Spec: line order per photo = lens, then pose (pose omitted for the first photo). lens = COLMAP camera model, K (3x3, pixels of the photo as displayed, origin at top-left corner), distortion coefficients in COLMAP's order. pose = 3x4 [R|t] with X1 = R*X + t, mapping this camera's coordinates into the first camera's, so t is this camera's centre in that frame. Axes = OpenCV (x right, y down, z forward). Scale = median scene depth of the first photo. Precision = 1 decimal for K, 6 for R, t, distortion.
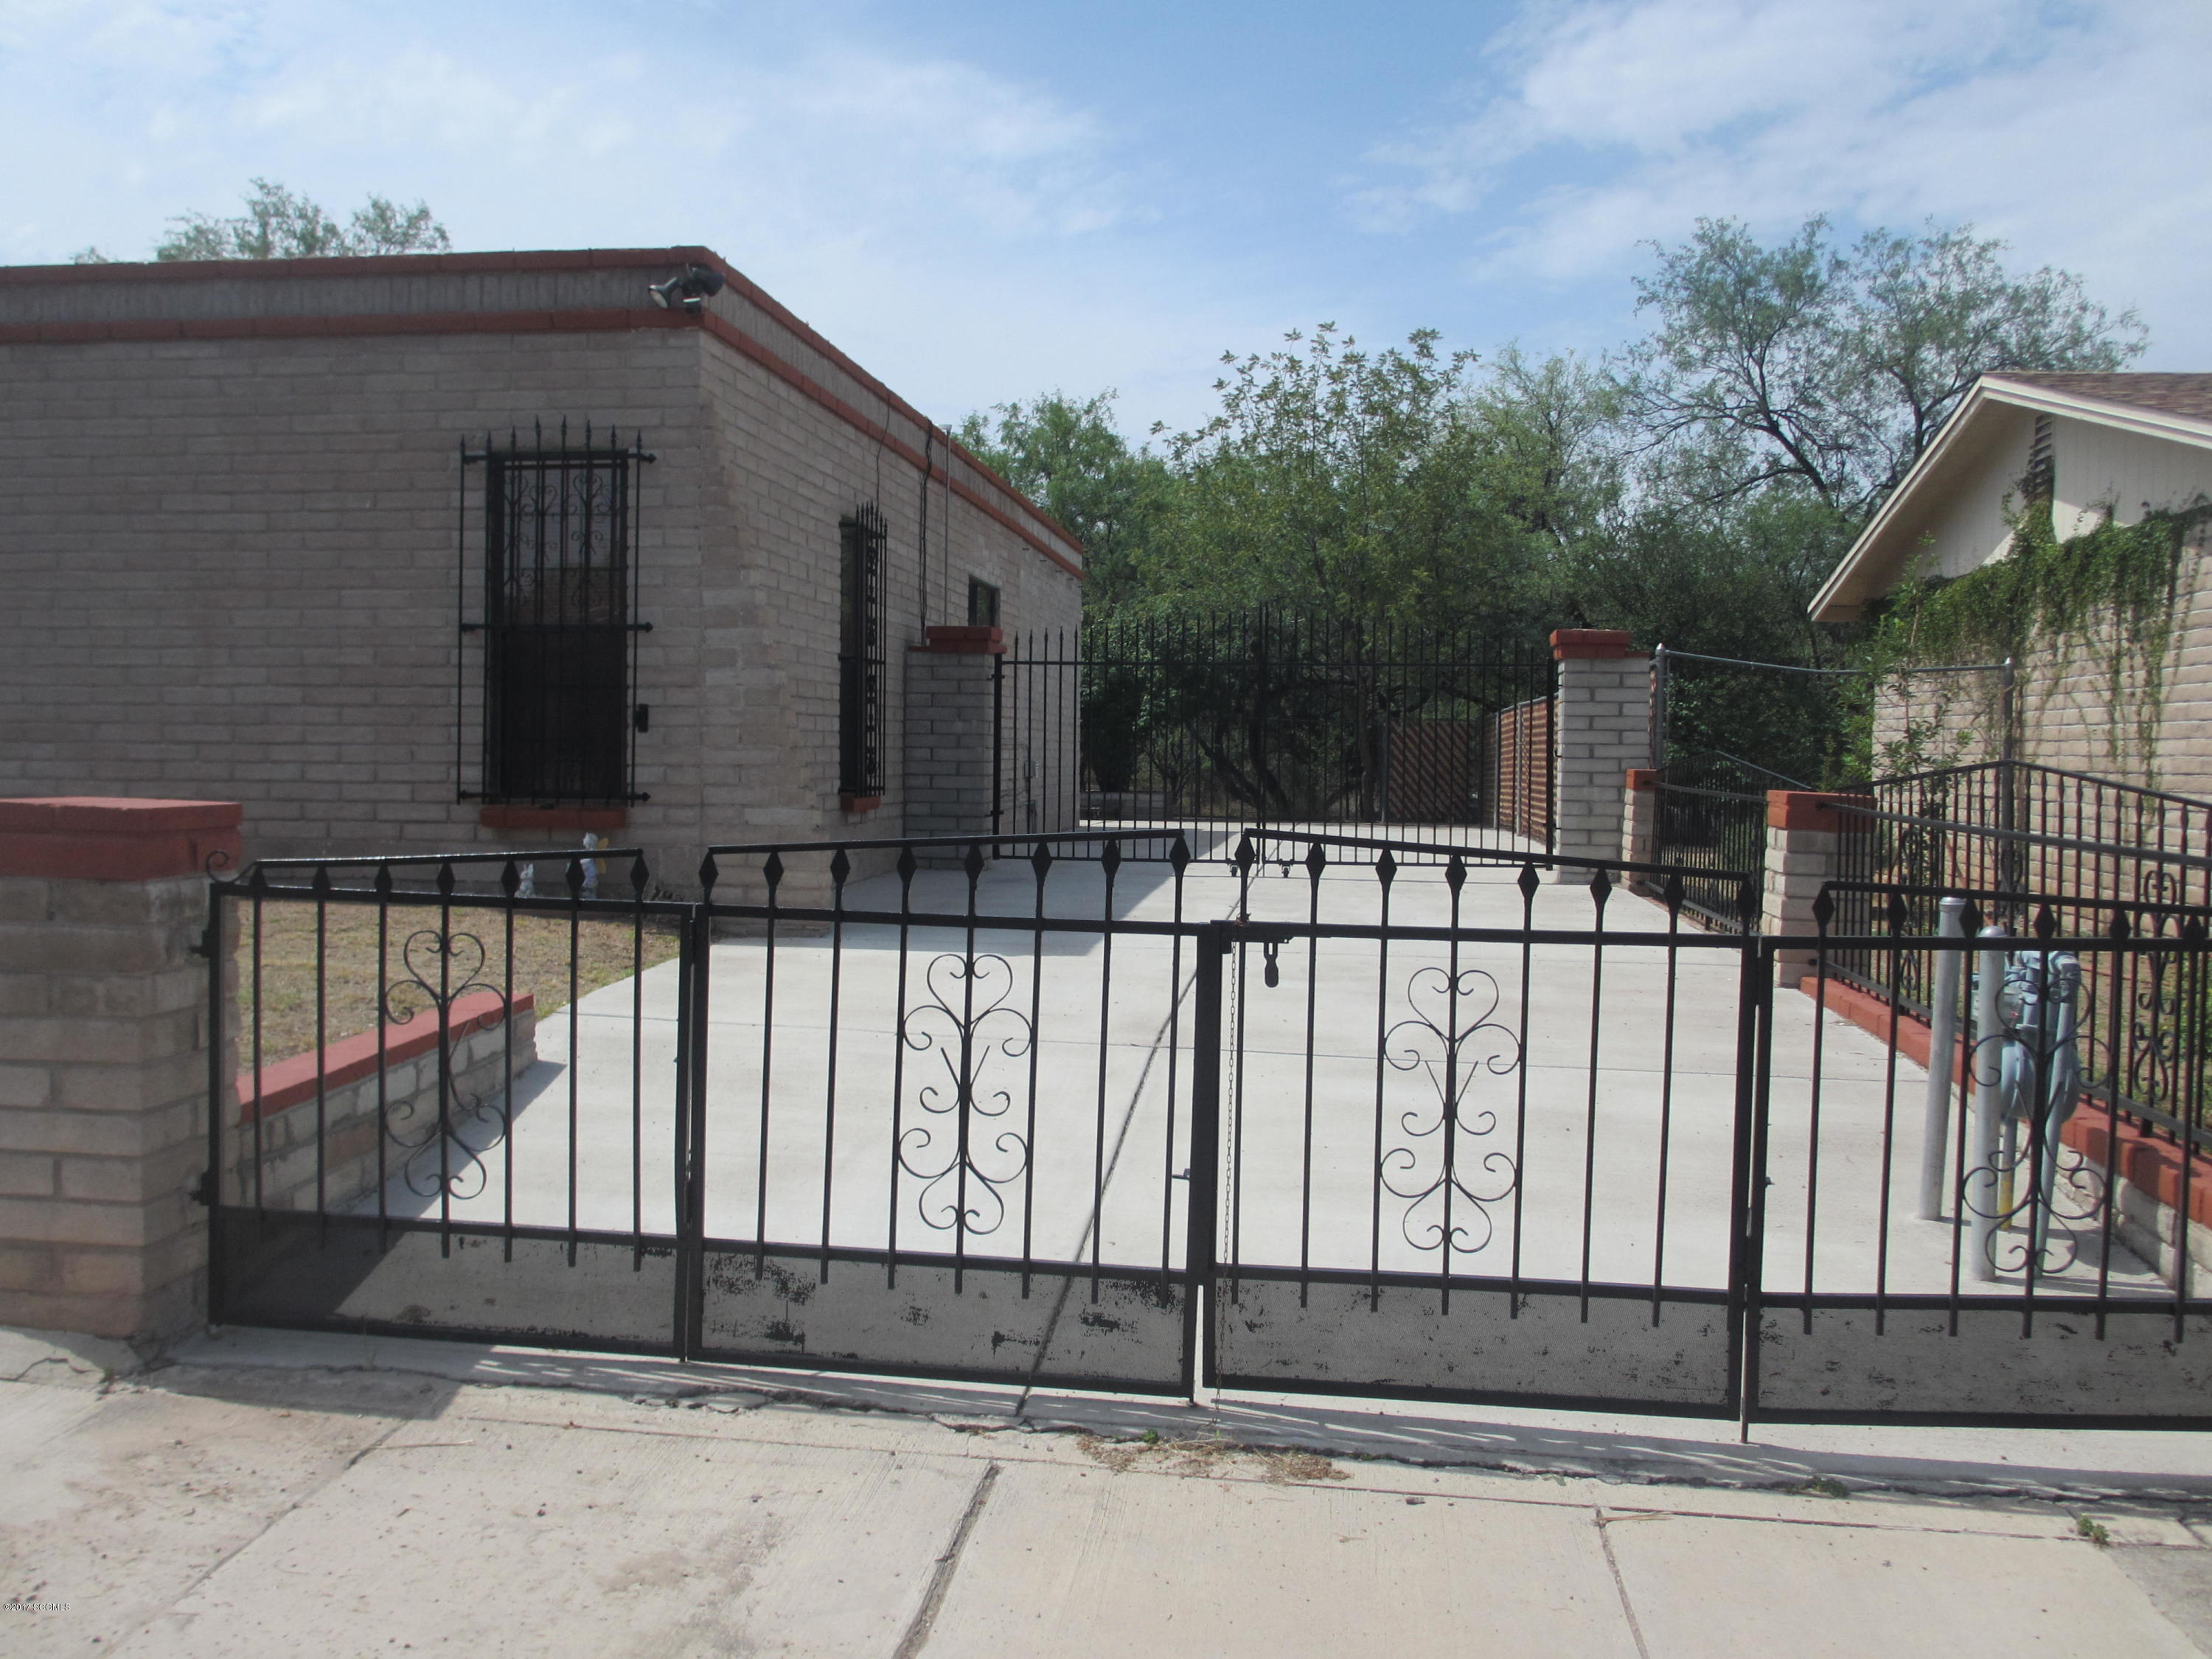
lens RADIAL K [[2009.0, 0, 1108.8], [0, 2009.0, 836.4], [0, 0, 1]] dist [-0.059348, 0.044899]
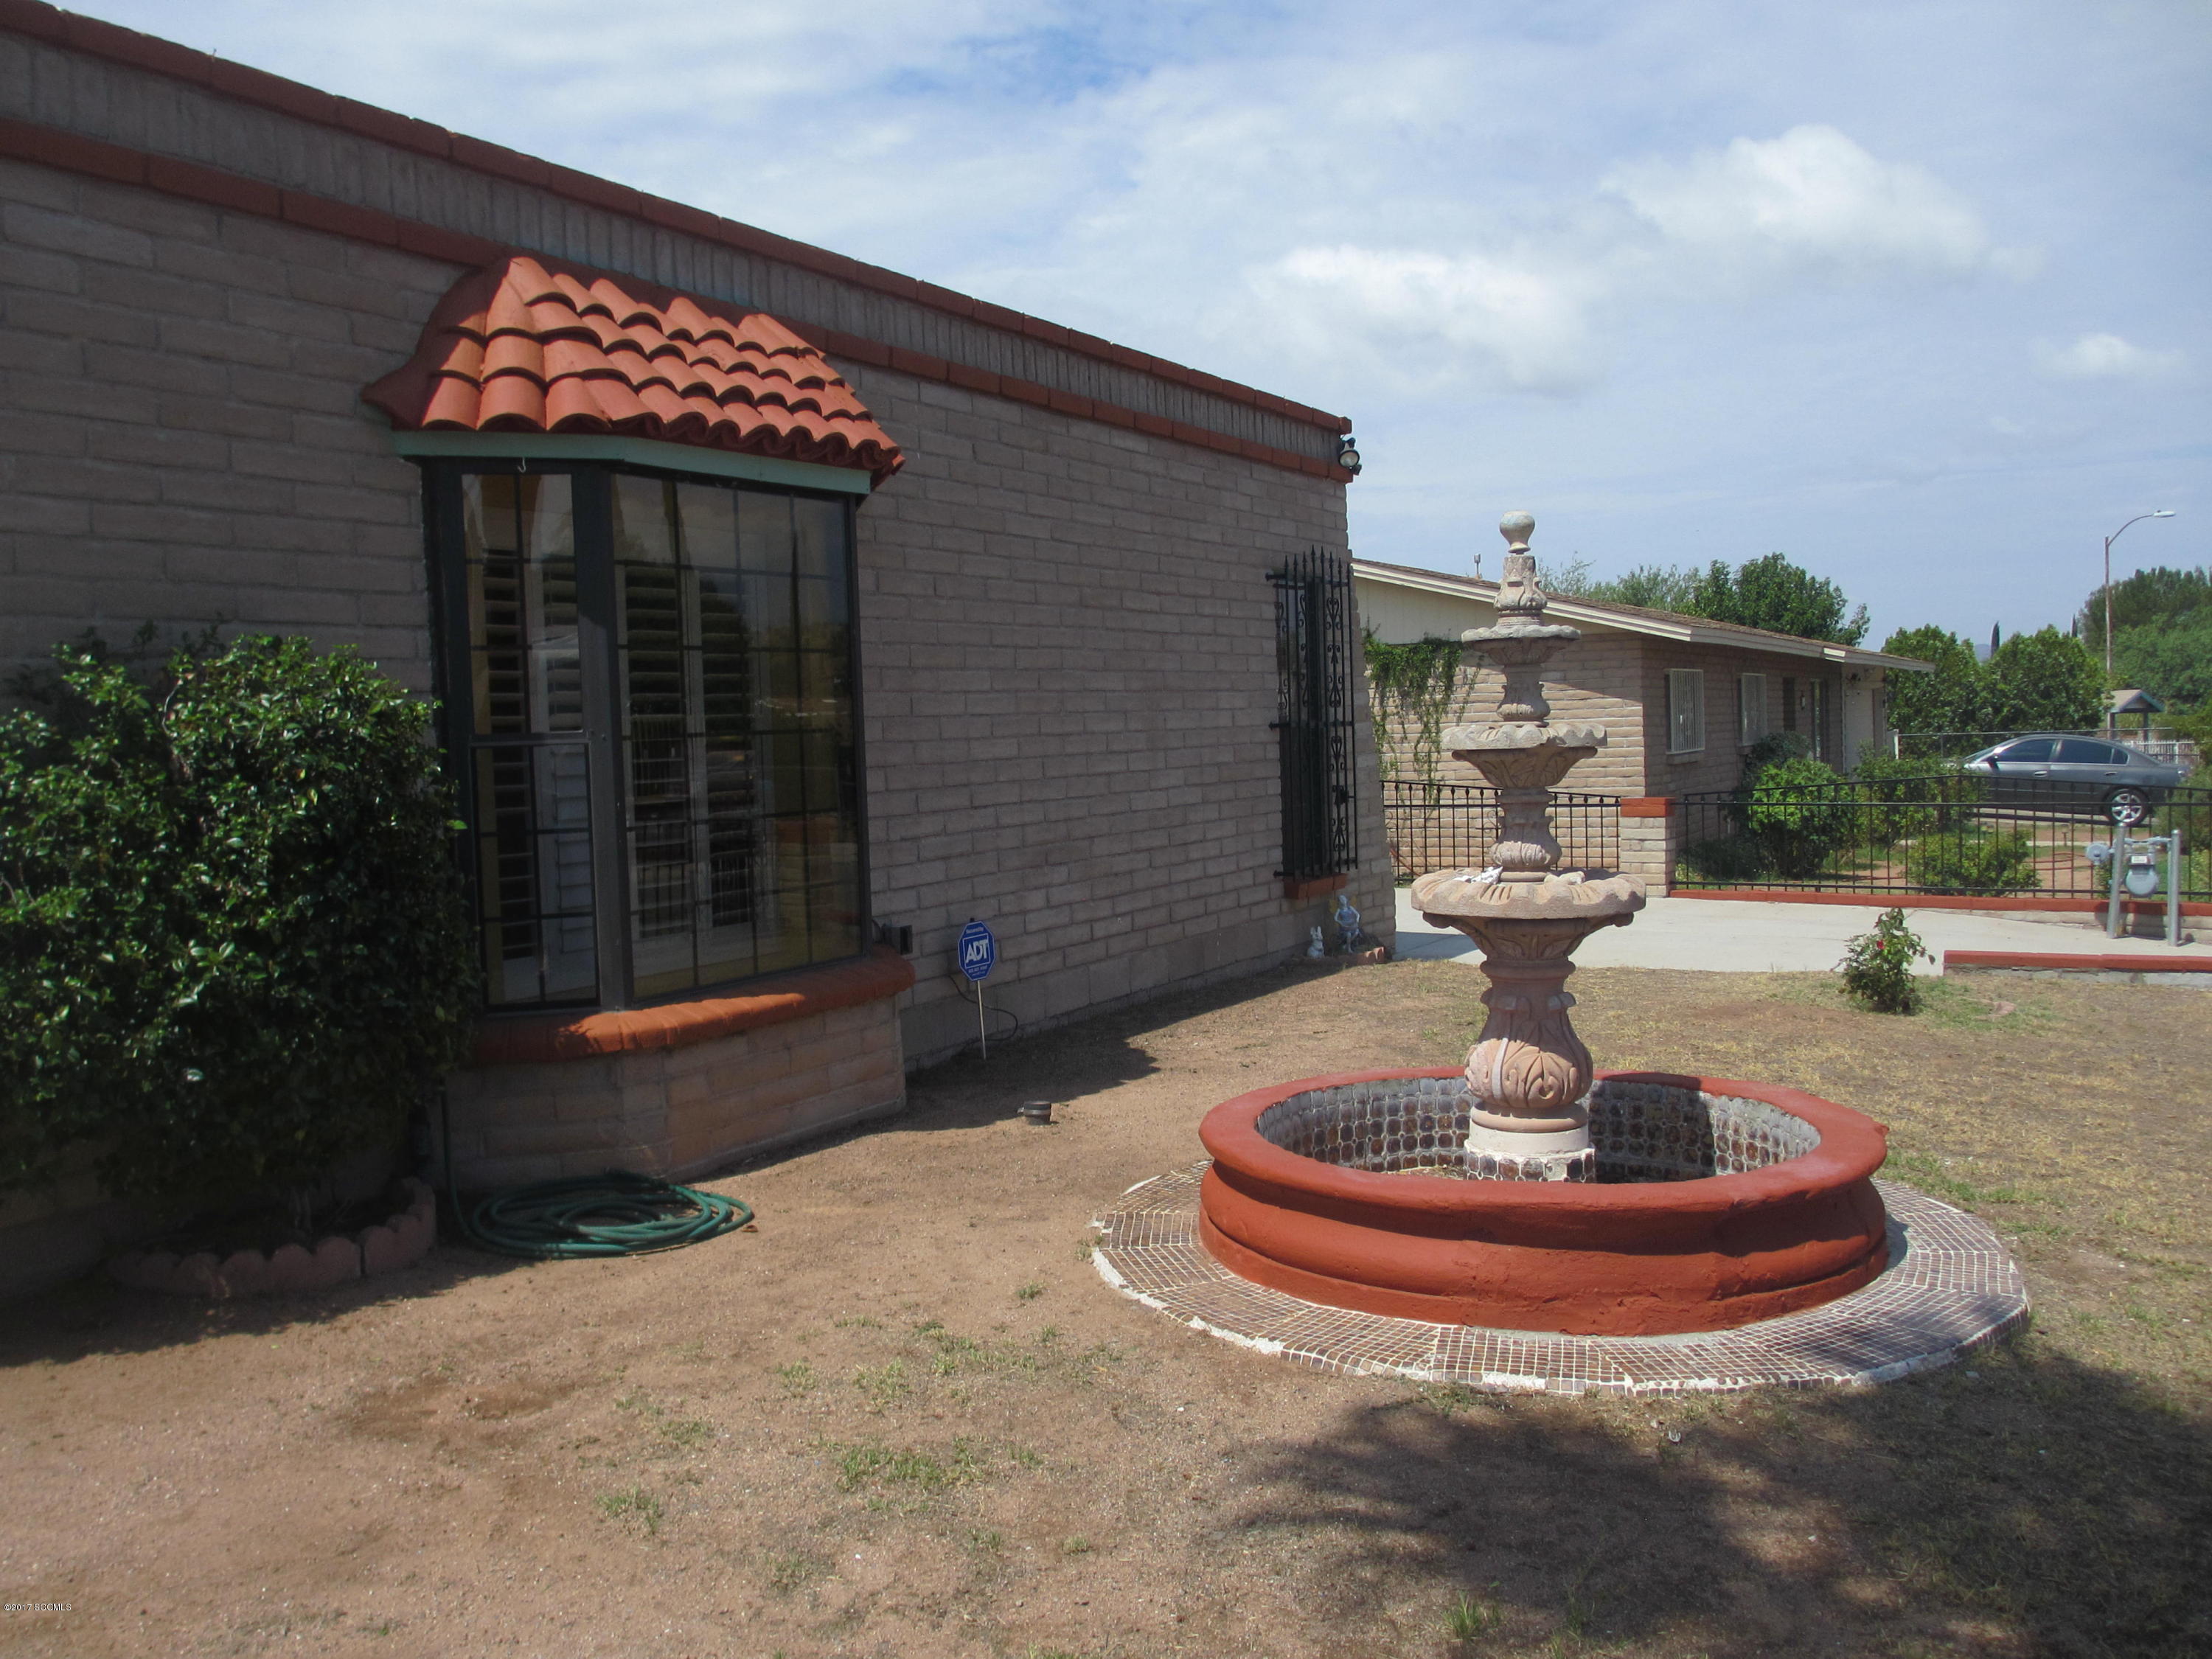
lens RADIAL K [[1846.7, 0, 1106.0], [0, 1846.7, 829.5], [0, 0, 1]] dist [-0.042124, 0.003346]
pose [[0.394828, -0.075965, 0.915609, -1.293808], [0.080849, 0.995583, 0.047737, -0.101907], [-0.915191, 0.055178, 0.399225, 0.662857]]
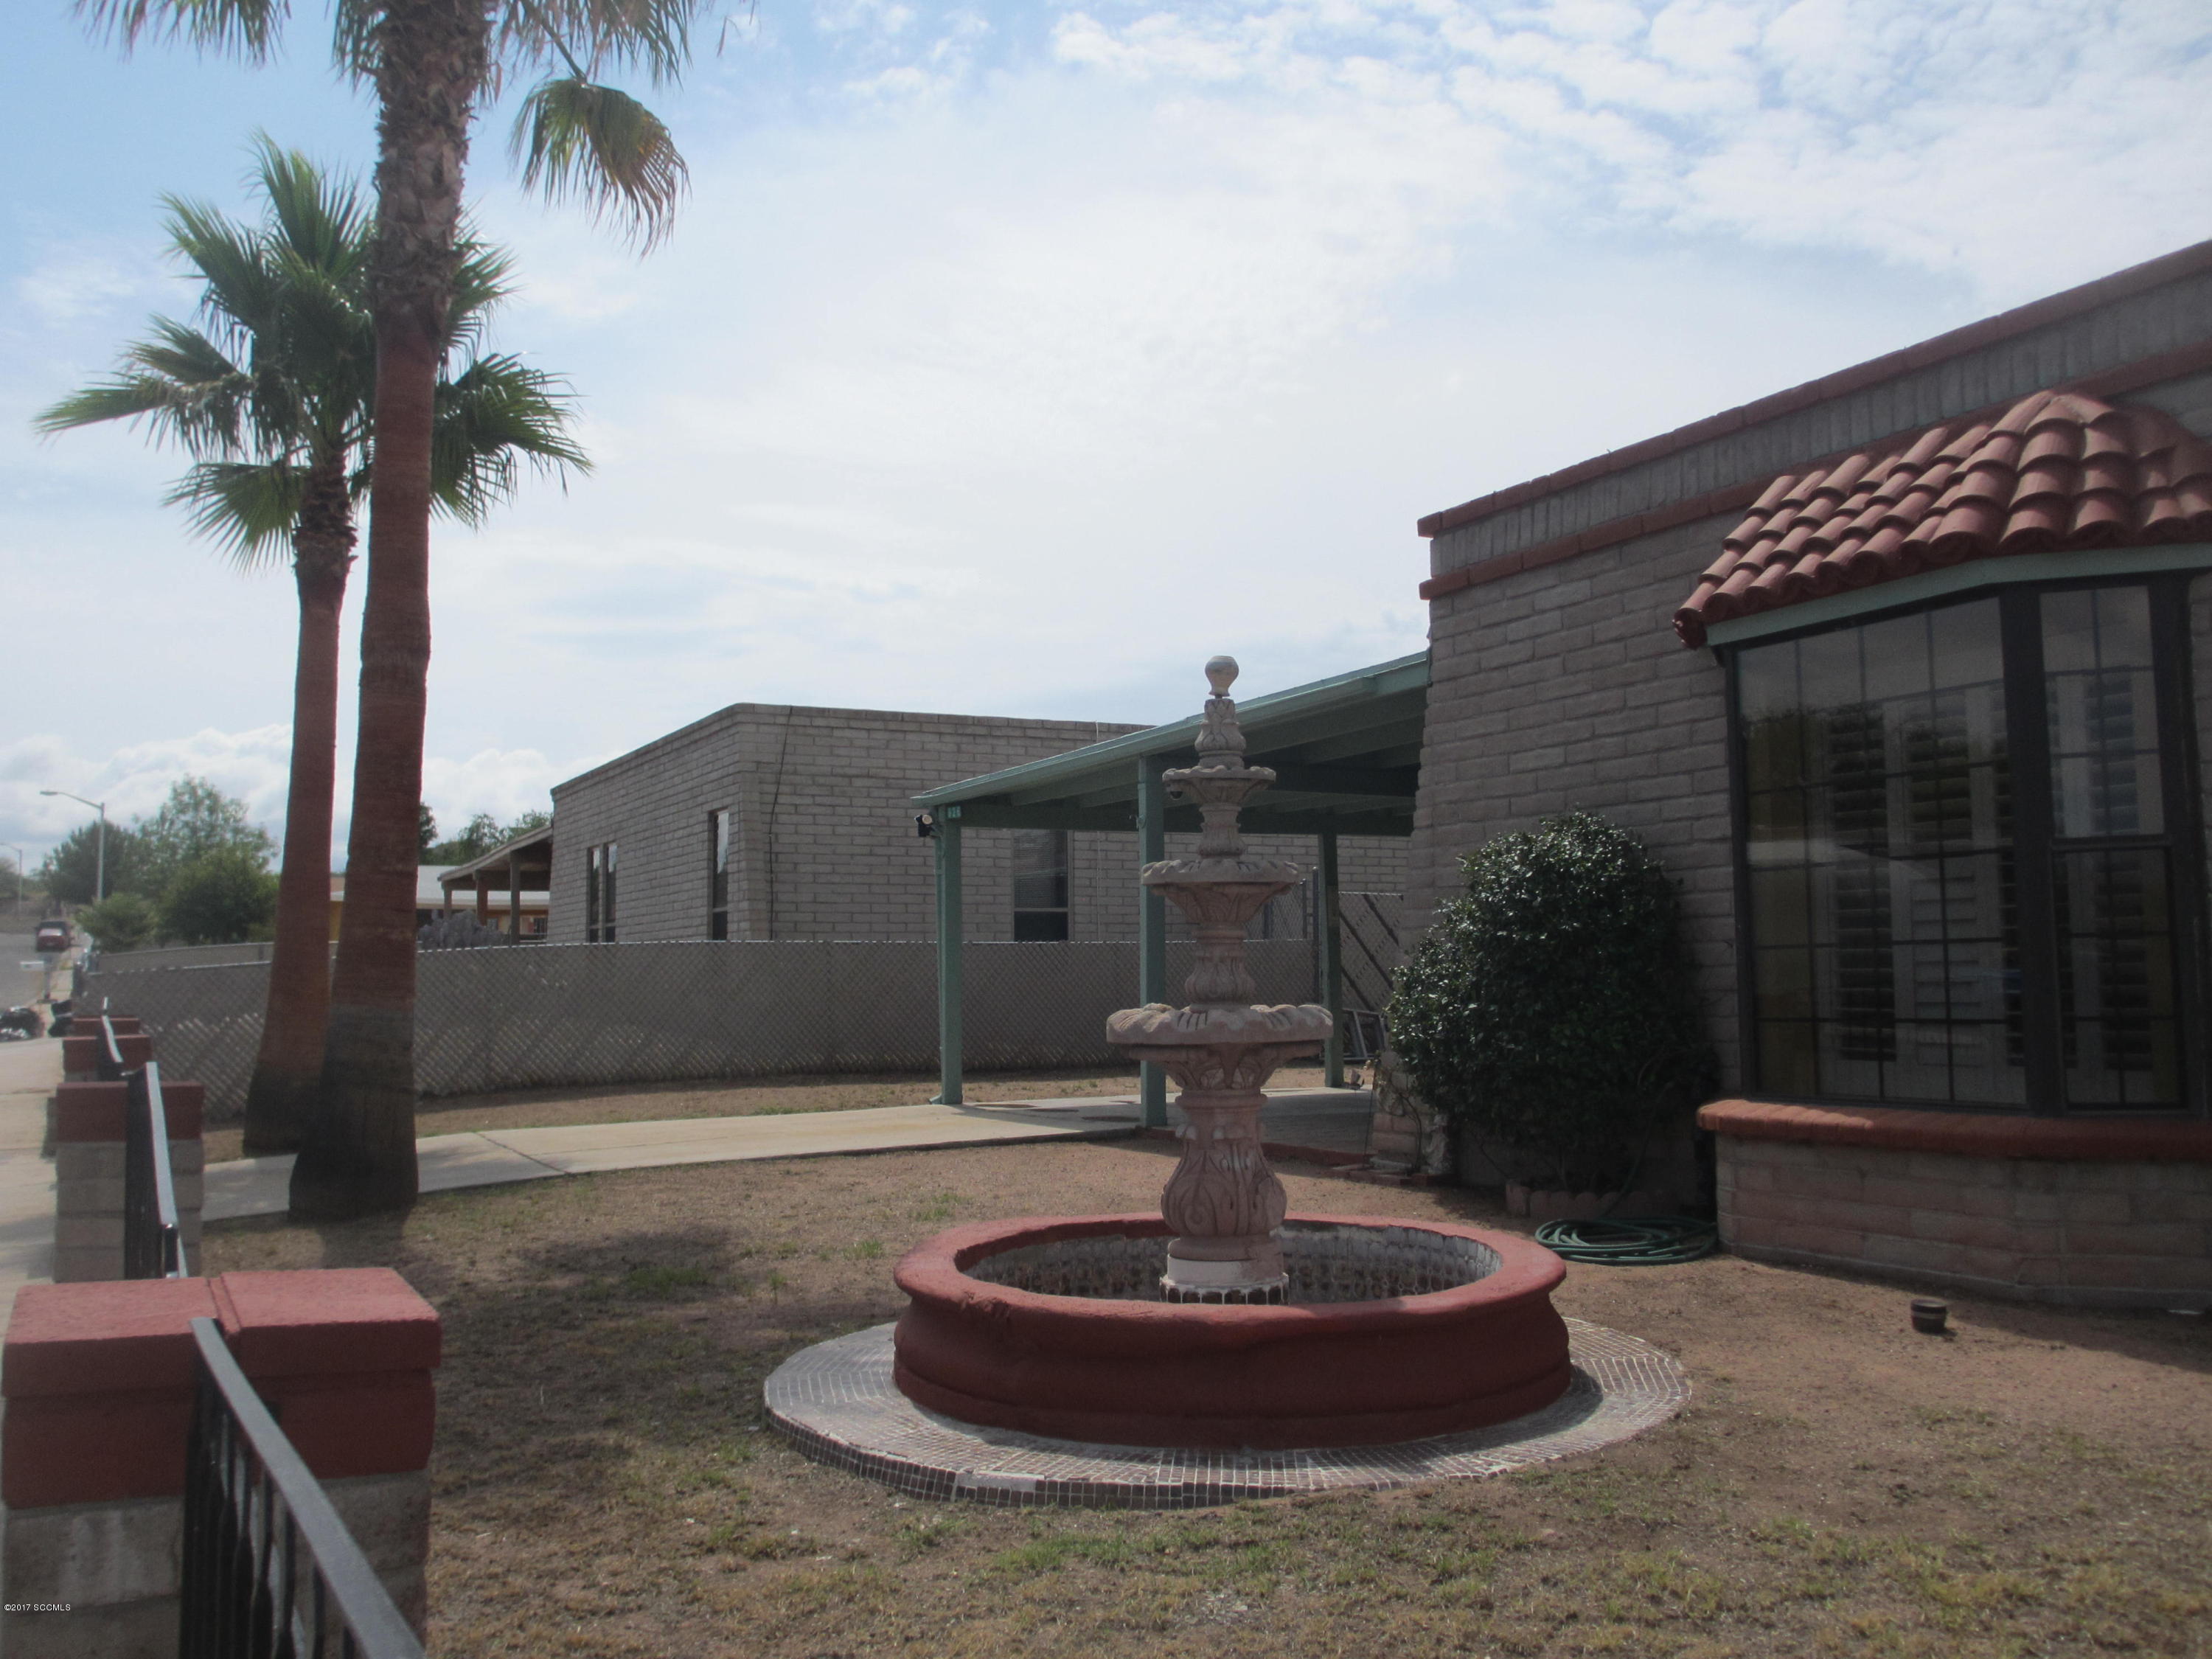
lens RADIAL K [[2009.0, 0, 1108.8], [0, 2009.0, 836.4], [0, 0, 1]] dist [-0.059348, 0.044899]
pose [[0.552826, -0.081862, -0.829266, -0.386535], [-0.011609, 0.994310, -0.105893, -0.049574], [0.833216, 0.068168, 0.548730, 0.434920]]
